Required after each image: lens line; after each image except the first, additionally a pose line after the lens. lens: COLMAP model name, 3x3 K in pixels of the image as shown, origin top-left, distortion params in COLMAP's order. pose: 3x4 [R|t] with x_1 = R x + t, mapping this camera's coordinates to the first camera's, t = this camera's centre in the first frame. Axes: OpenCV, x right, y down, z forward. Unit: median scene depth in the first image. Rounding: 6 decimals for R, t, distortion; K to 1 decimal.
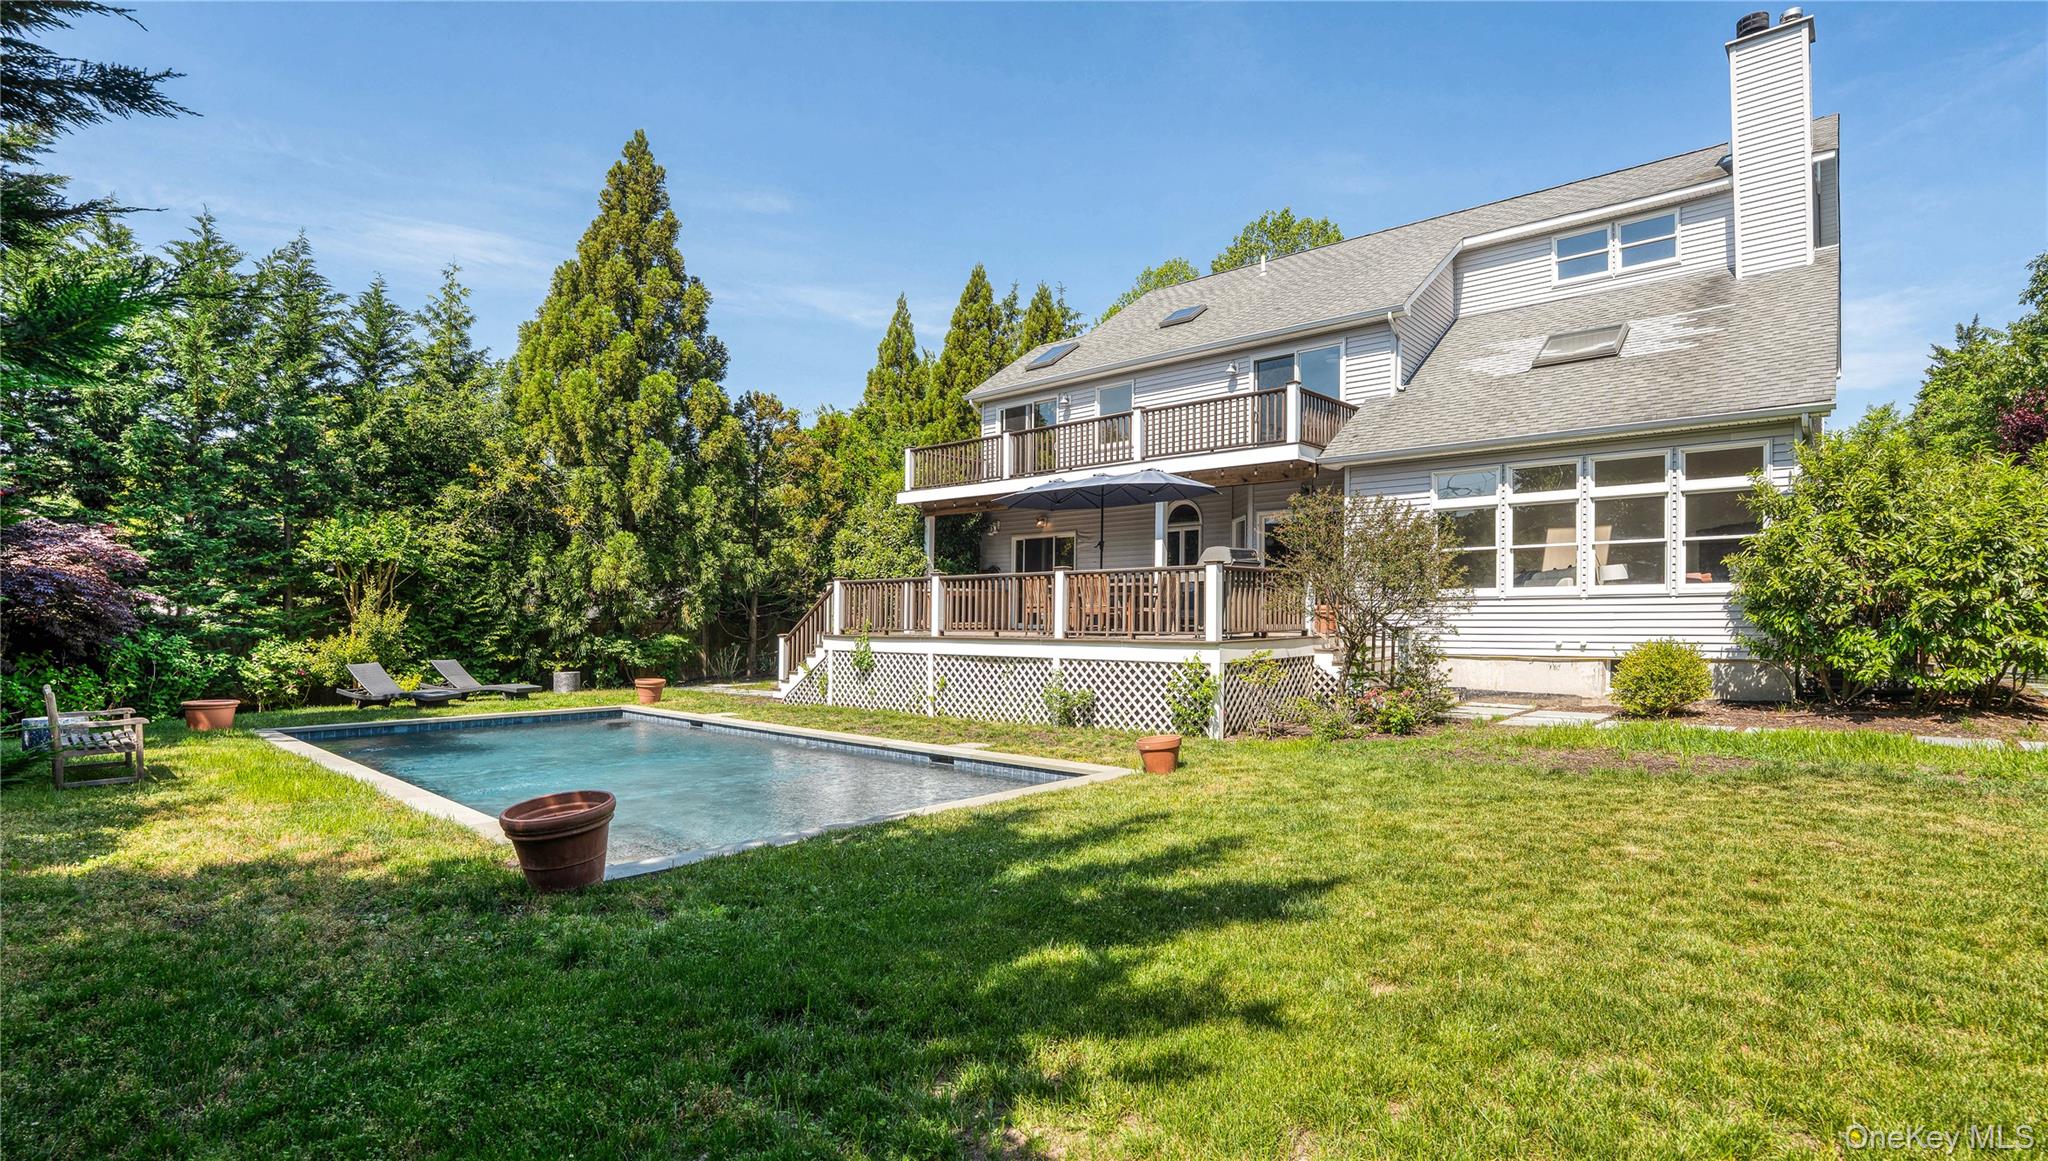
lens RADIAL K [[987.7, 0, 1050.7], [0, 987.7, 582.3], [0, 0, 1]] dist [-0.062521, 0.026096]
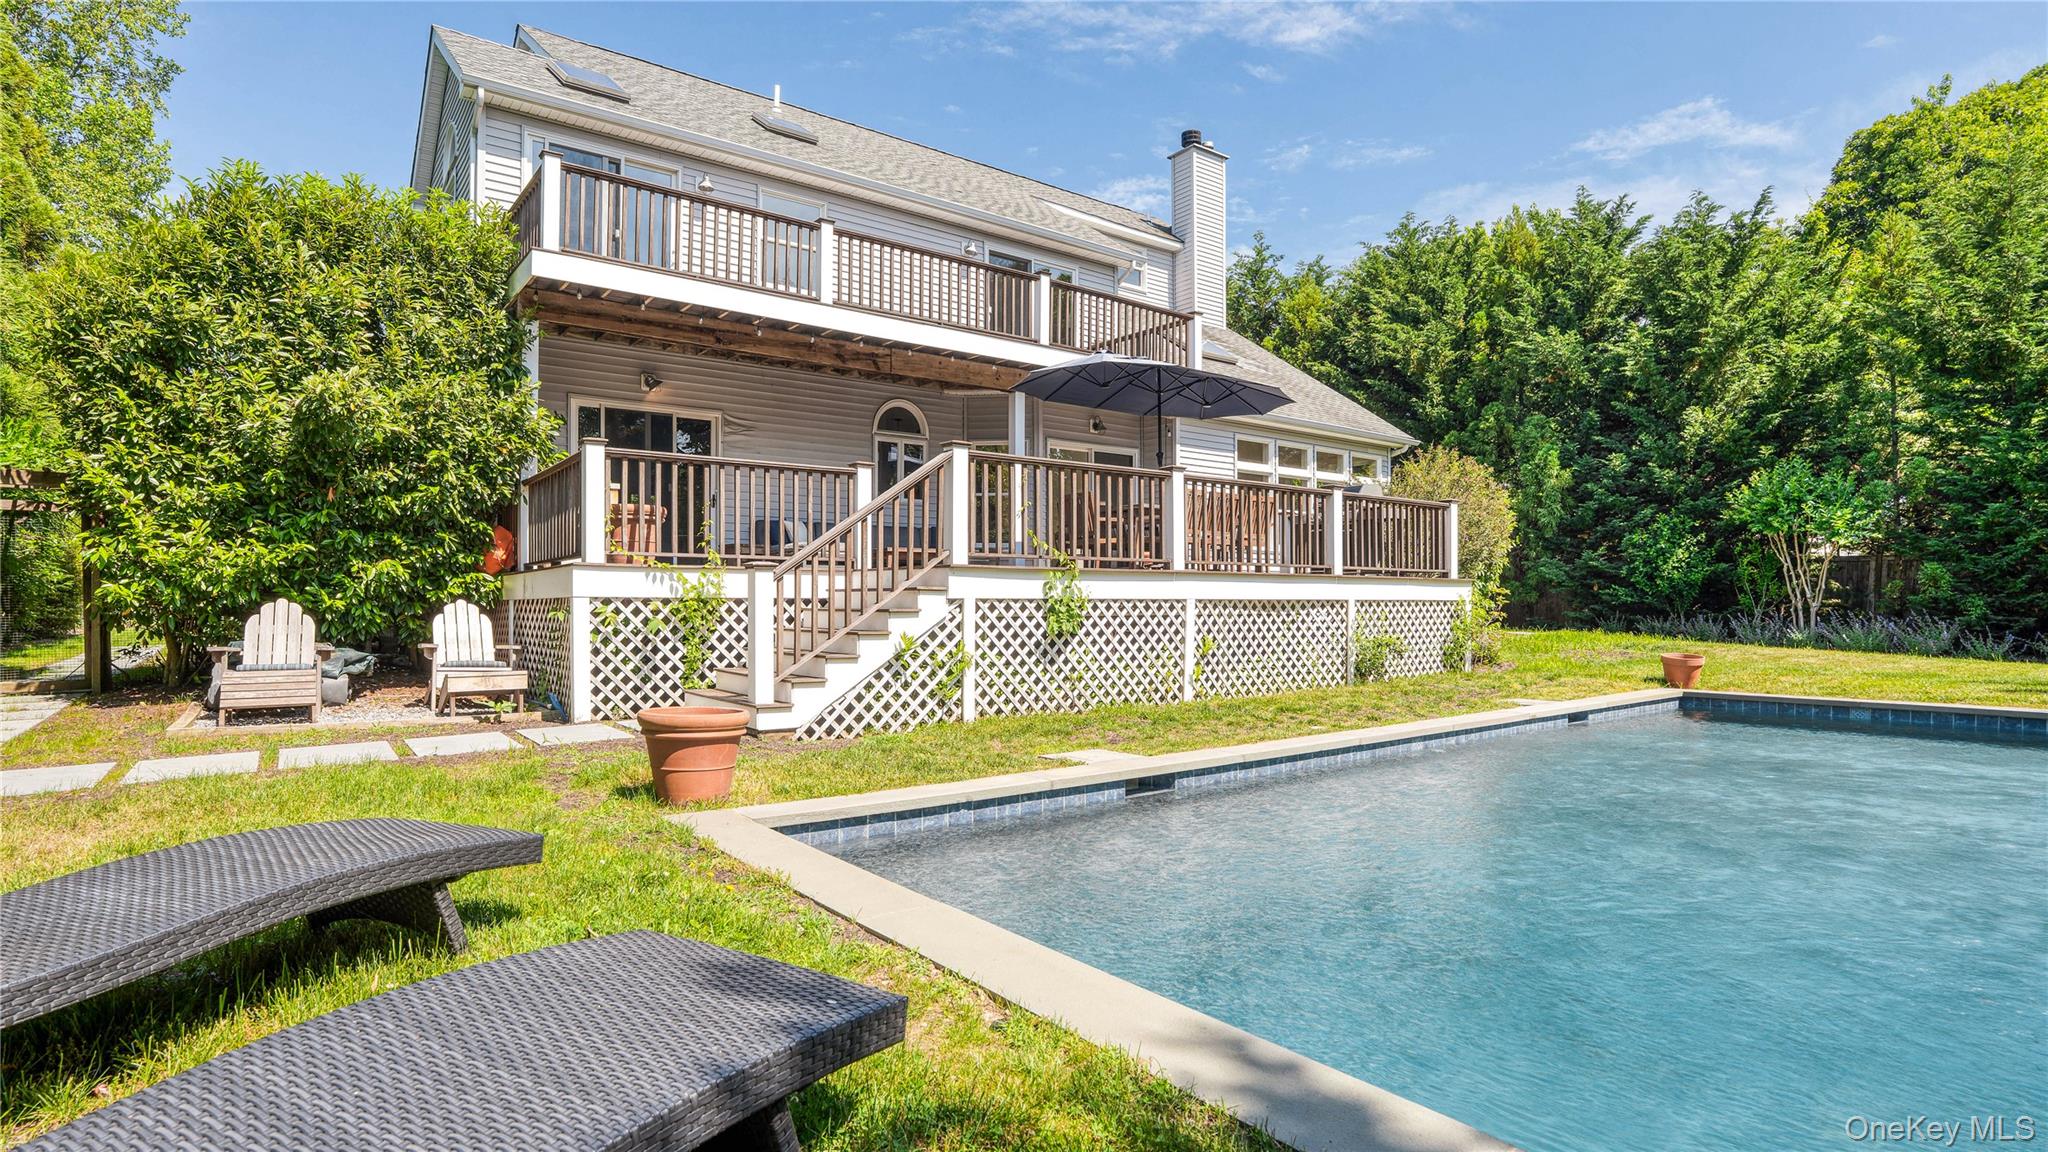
lens RADIAL K [[1015.0, 0, 1042.5], [0, 1015.0, 605.4], [0, 0, 1]] dist [-0.034149, -0.000101]
pose [[0.197446, -0.002979, 0.980309, -0.616223], [-0.032722, 0.999418, 0.009627, 0.060266], [-0.979768, -0.033979, 0.197233, 0.794761]]
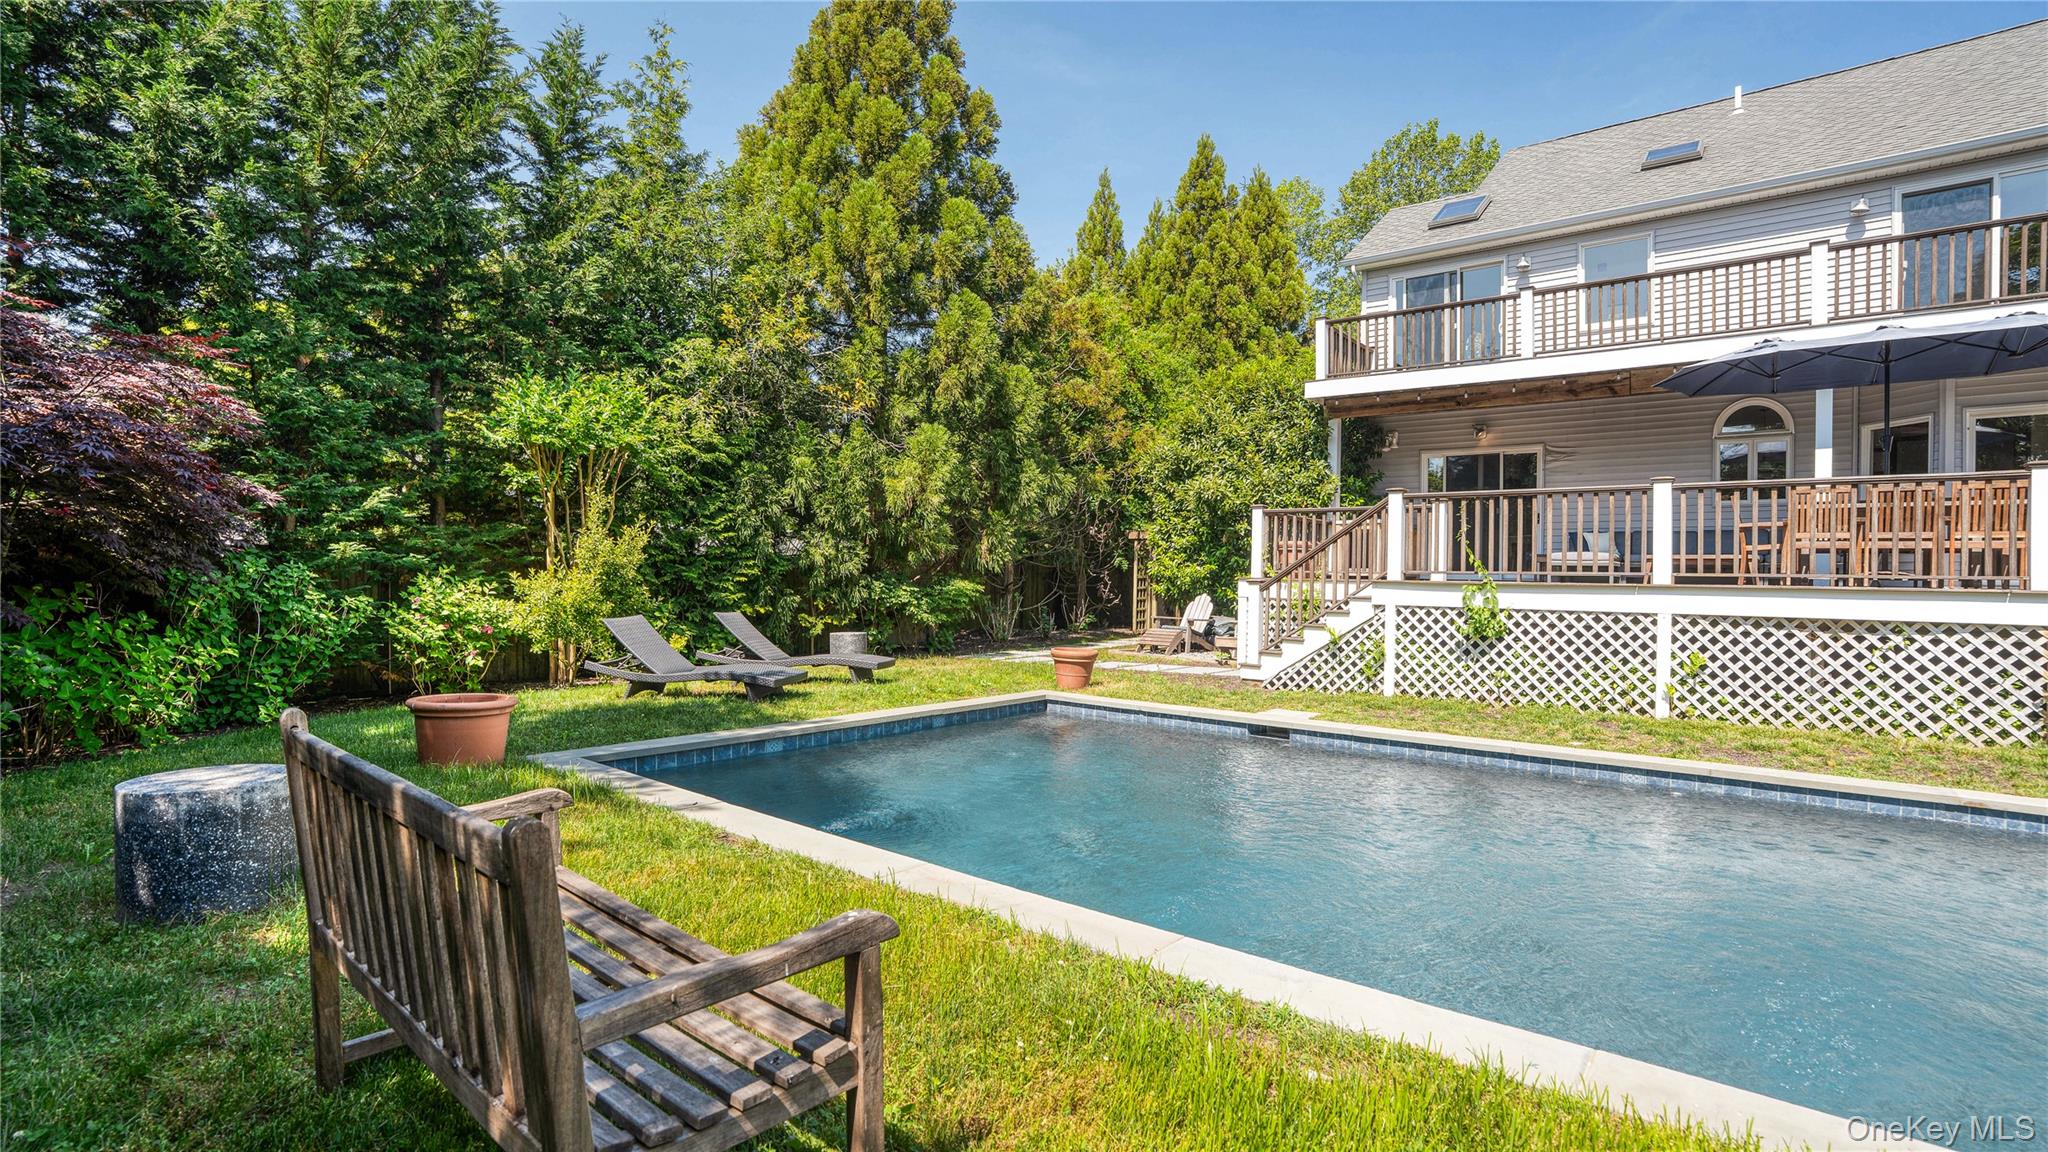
lens RADIAL K [[957.5, 0, 1024.0], [0, 957.5, 576.0], [0, 0, 1]] dist [-0.075585, 0.030495]
pose [[0.999553, 0.017796, 0.024022, -0.425051], [-0.018639, 0.999201, 0.035343, 0.030917], [-0.023374, -0.035775, 0.999087, 0.376220]]
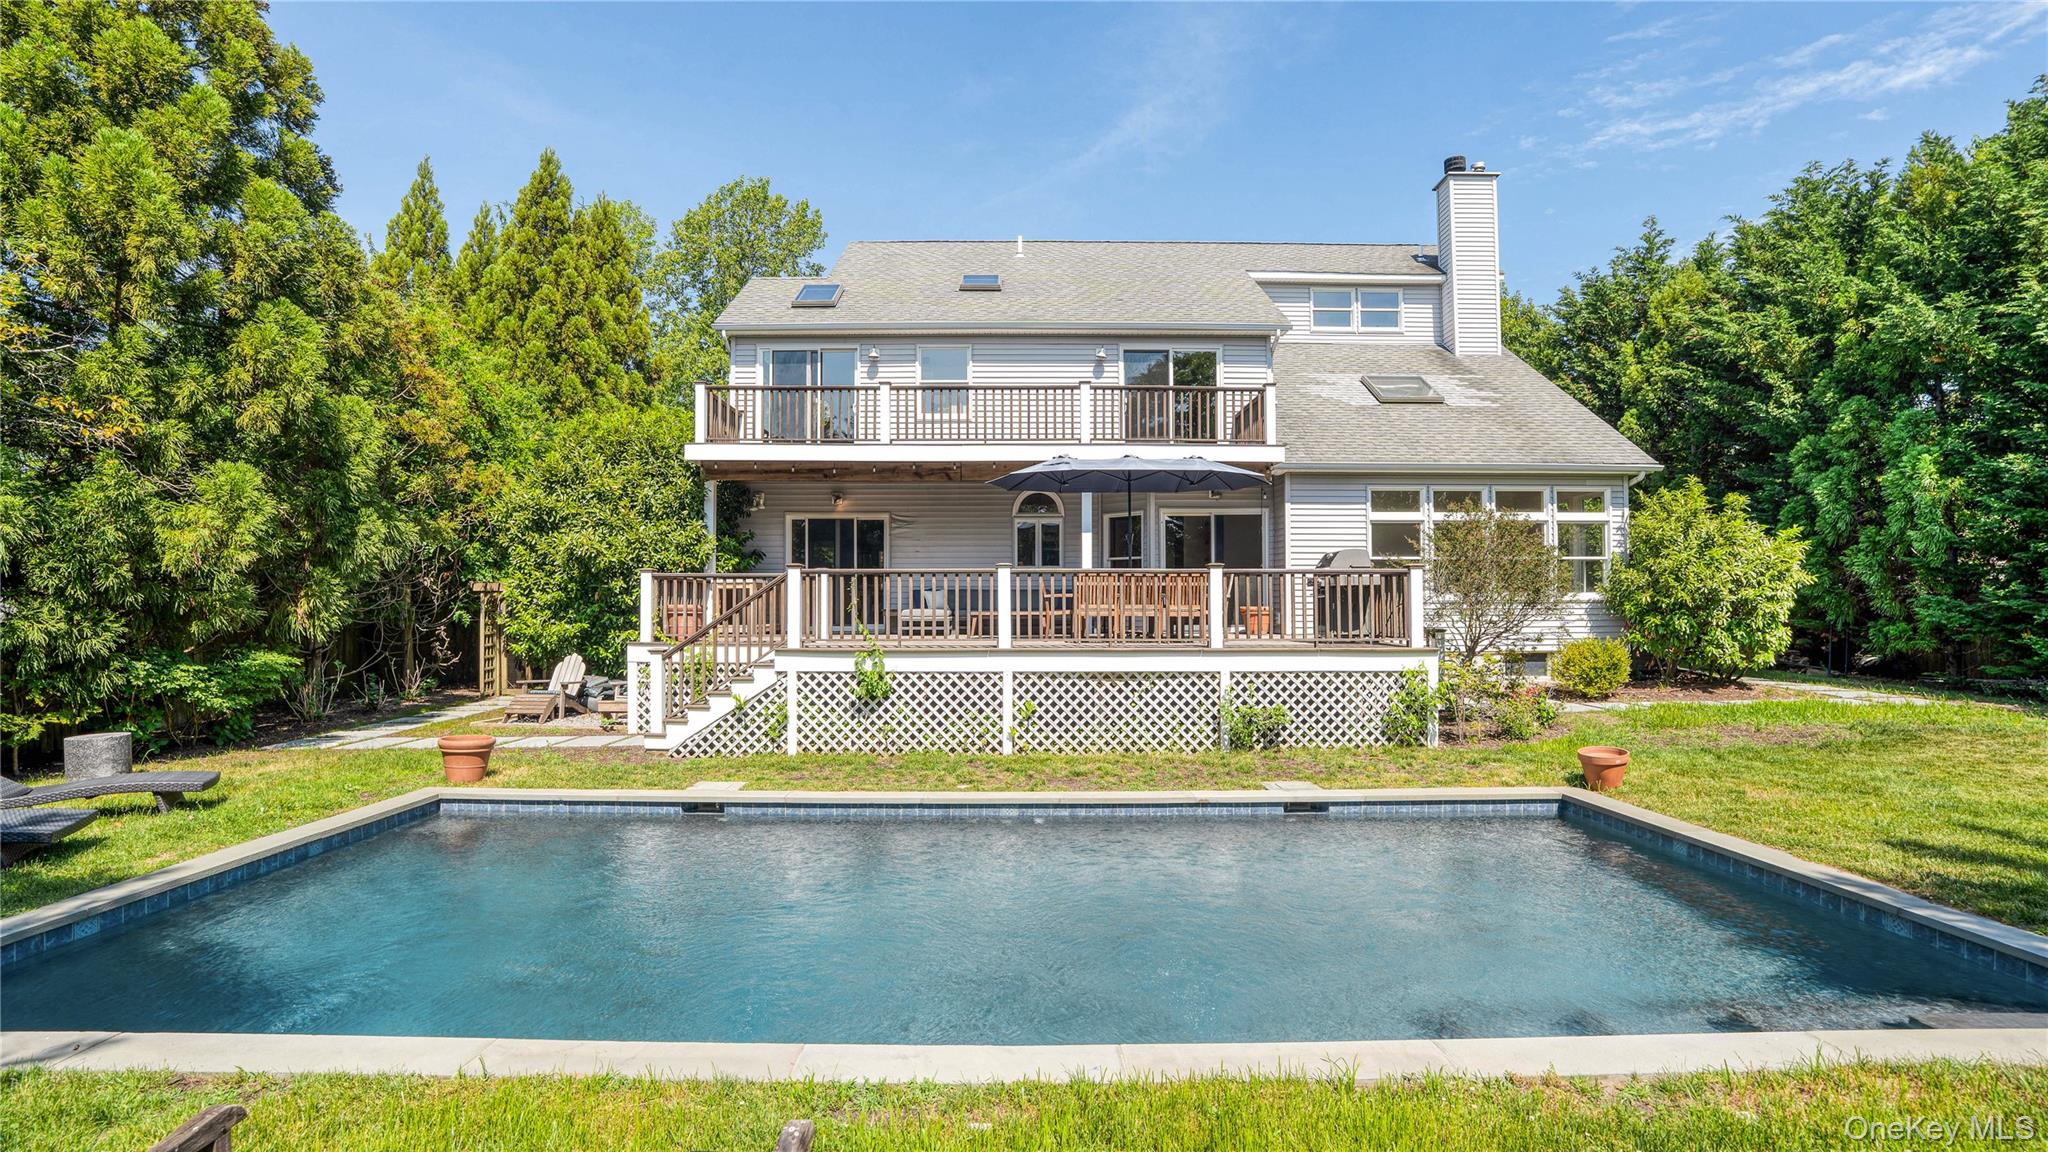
lens RADIAL K [[963.7, 0, 1024.0], [0, 963.7, 576.0], [0, 0, 1]] dist [-0.068802, 0.026224]
pose [[0.749960, 0.020988, 0.661151, -0.491846], [-0.024316, 0.999696, -0.004152, 0.002117], [-0.661037, -0.012963, 0.750242, 0.365538]]
